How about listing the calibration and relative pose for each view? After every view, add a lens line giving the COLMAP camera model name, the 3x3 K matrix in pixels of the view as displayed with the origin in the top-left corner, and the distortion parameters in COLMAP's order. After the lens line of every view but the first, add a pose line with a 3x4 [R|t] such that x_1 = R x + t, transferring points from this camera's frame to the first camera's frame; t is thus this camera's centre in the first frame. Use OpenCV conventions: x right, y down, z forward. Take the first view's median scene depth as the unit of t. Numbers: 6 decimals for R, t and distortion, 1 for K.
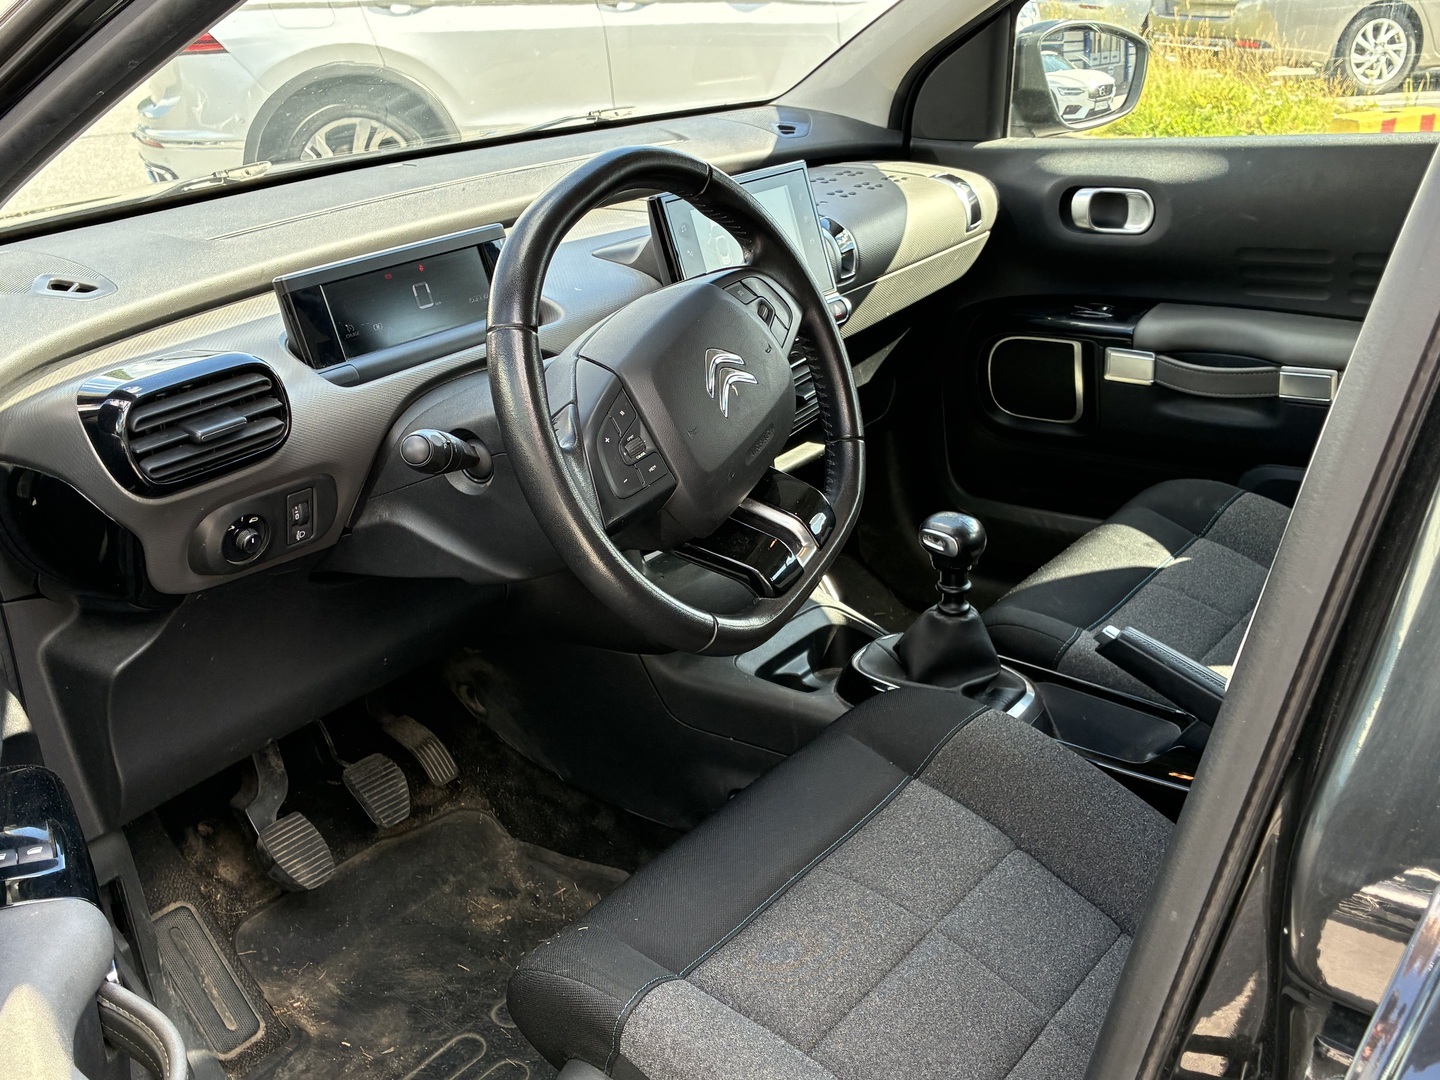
lens RADIAL K [[1511.6, 0, 720.0], [0, 1511.6, 540.0], [0, 0, 1]] dist [0.003839, -0.005234]
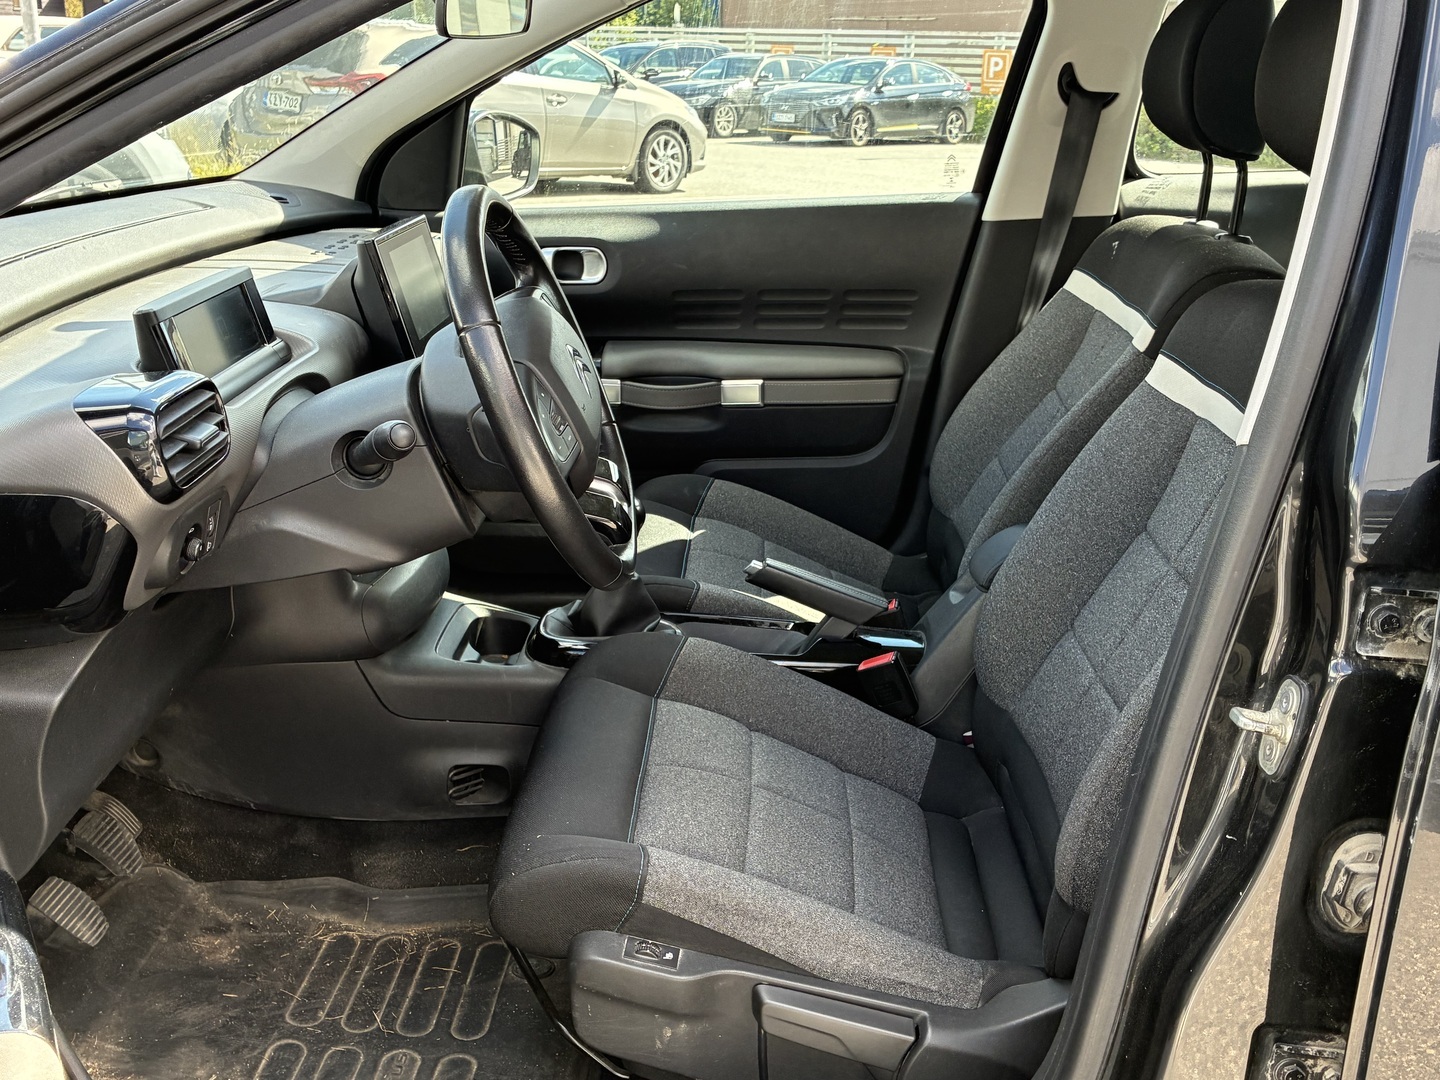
lens RADIAL K [[1511.6, 0, 720.0], [0, 1511.6, 540.0], [0, 0, 1]] dist [0.003839, -0.005234]
pose [[0.822190, -0.121042, 0.556194, -0.392640], [0.158846, 0.987101, -0.019995, 0.048443], [-0.546599, 0.104790, 0.830812, -0.054137]]
